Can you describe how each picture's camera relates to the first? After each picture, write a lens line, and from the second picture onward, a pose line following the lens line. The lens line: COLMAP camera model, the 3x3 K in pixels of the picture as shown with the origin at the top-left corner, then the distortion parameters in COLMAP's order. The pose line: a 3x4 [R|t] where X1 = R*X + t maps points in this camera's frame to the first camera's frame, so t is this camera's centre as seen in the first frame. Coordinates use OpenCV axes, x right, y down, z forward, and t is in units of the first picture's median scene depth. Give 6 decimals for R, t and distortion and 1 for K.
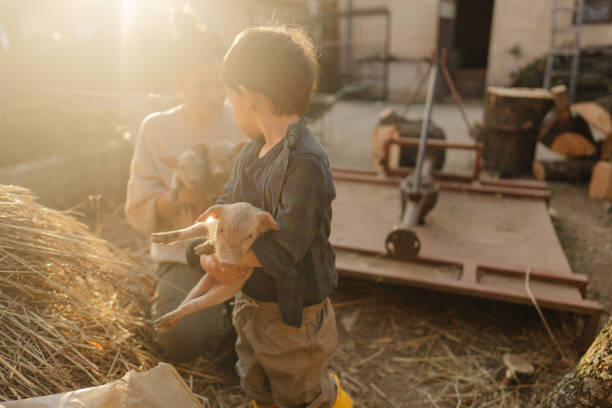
lens RADIAL K [[426.1, 0, 338.7], [0, 426.1, 204.4], [0, 0, 1]] dist [-0.005202, 0.001573]
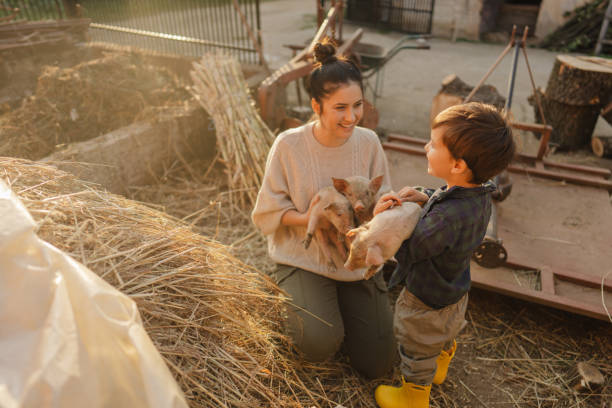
lens RADIAL K [[426.1, 0, 339.0], [0, 426.1, 193.9], [0, 0, 1]] dist [-0.005202, 0.001573]
pose [[0.998222, 0.051494, -0.030018, -0.127764], [-0.045614, 0.984144, 0.171405, -0.138554], [0.038368, -0.169731, 0.984743, -0.036212]]
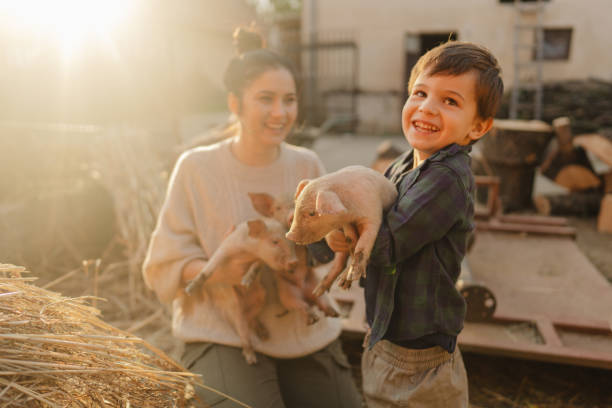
lens RADIAL K [[426.1, 0, 335.3], [0, 426.1, 205.6], [0, 0, 1]] dist [-0.005202, 0.001573]
pose [[0.993613, -0.021631, 0.110745, -0.128874], [0.029346, 0.997218, -0.068516, -0.030098], [-0.108955, 0.071328, 0.991484, 0.112986]]
